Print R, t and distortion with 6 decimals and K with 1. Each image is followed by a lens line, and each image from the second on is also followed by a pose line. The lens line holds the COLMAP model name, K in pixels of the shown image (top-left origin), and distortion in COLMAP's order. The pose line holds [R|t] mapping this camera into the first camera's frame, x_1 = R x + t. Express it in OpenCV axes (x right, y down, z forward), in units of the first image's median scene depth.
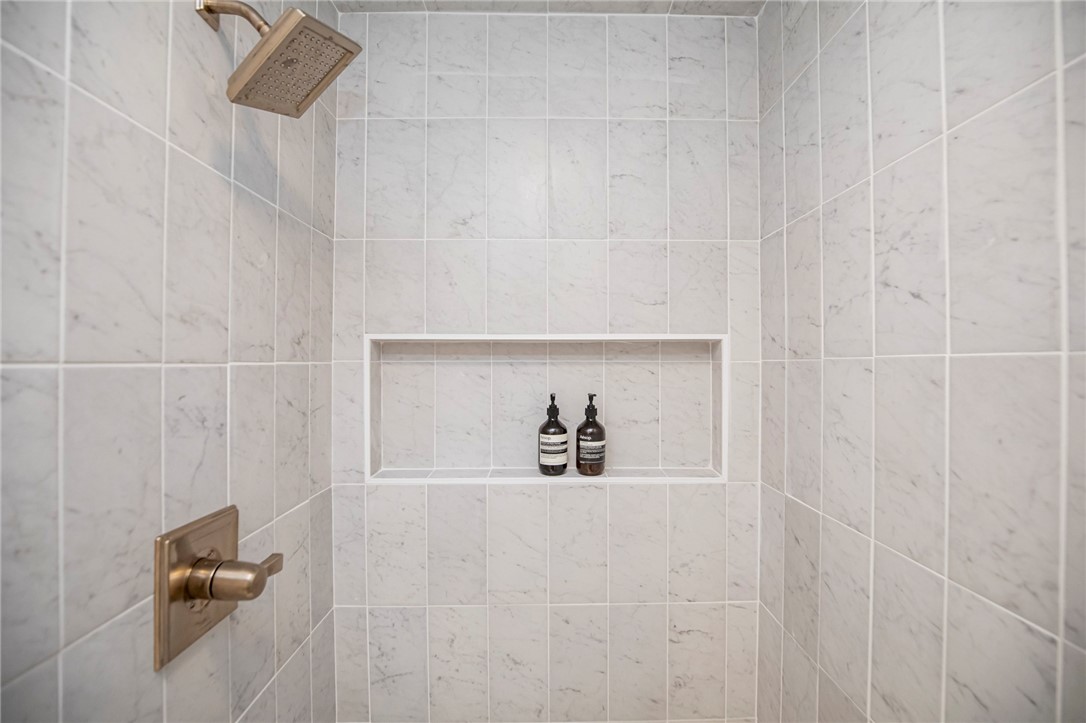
lens RADIAL K [[499.7, 0, 552.7], [0, 499.7, 361.6], [0, 0, 1]] dist [-0.029699, 0.000075]
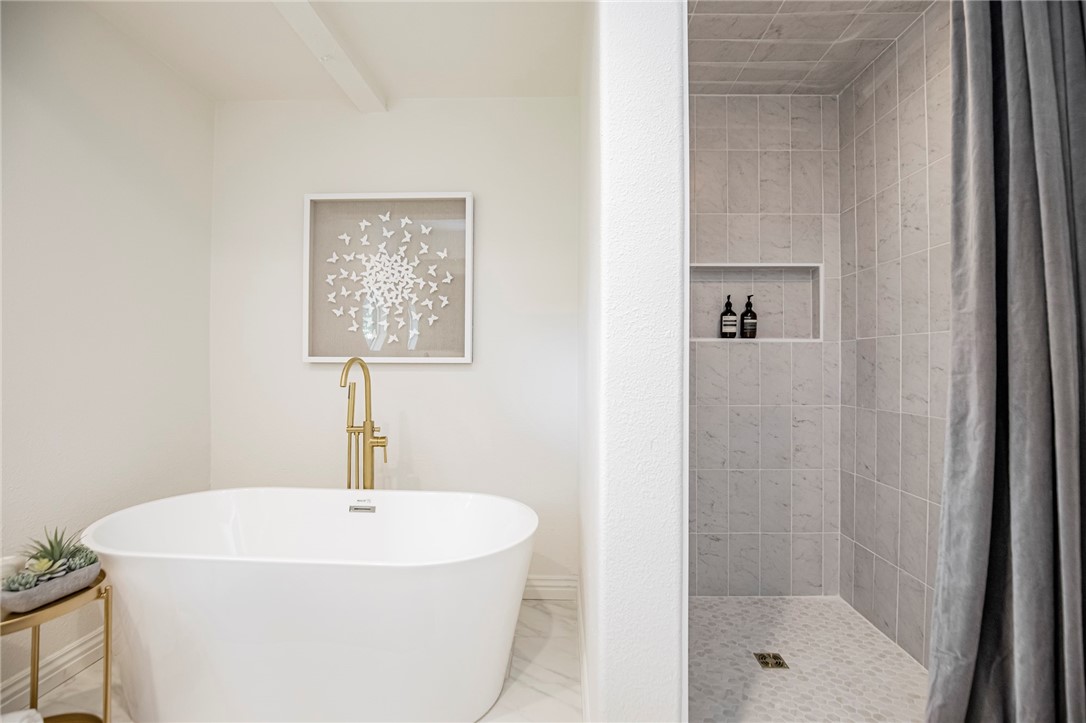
lens RADIAL K [[505.4, 0, 552.3], [0, 505.4, 358.8], [0, 0, 1]] dist [-0.029038, 0.001574]
pose [[0.999168, 0.003647, -0.040622, -0.599767], [-0.003893, 0.999975, -0.005965, 0.324267], [0.040599, 0.006118, 0.999157, -0.945882]]
